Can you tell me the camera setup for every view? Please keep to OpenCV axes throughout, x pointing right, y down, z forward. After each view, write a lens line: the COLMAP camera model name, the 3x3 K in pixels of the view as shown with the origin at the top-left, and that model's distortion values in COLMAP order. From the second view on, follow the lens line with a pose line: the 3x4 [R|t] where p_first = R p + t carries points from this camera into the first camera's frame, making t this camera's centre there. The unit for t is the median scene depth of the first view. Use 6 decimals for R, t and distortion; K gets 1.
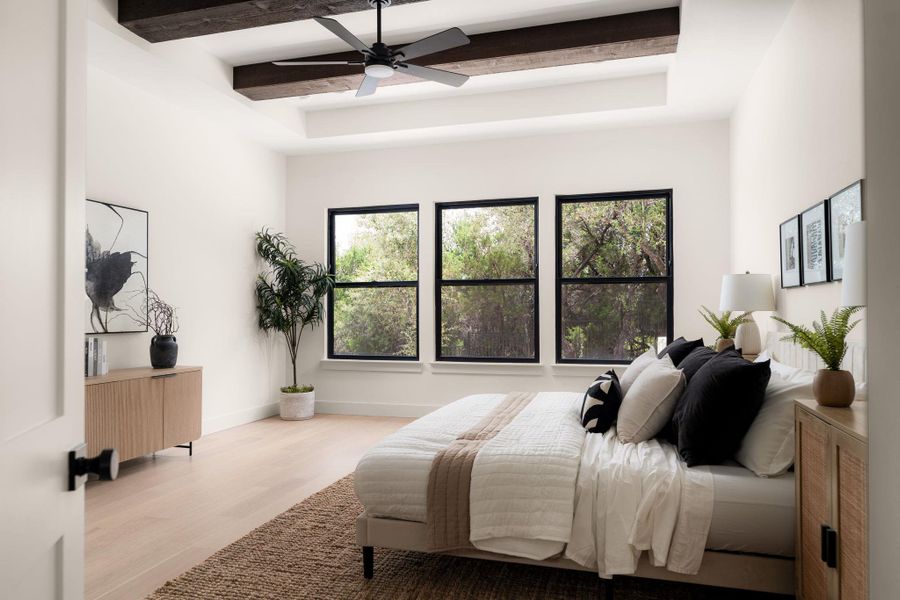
lens RADIAL K [[584.2, 0, 450.0], [0, 584.2, 300.0], [0, 0, 1]] dist [-0.025729, -0.000019]
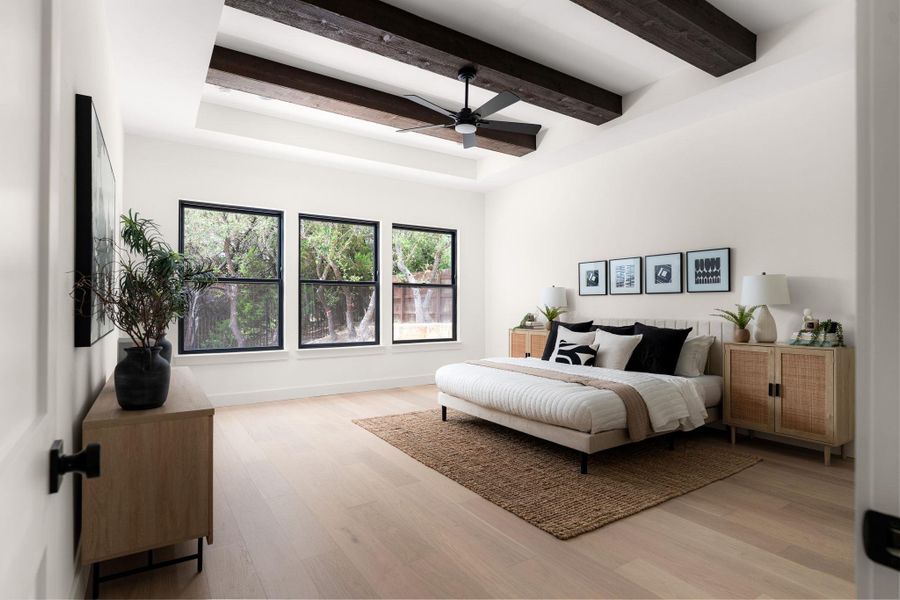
lens RADIAL K [[462.5, 0, 451.0], [0, 462.5, 297.0], [0, 0, 1]] dist [-0.000880, -0.000444]
pose [[0.669783, 0.021085, 0.742258, -0.504842], [-0.019772, 0.999749, -0.010558, 0.004335], [-0.742294, -0.007605, 0.670031, 0.159915]]
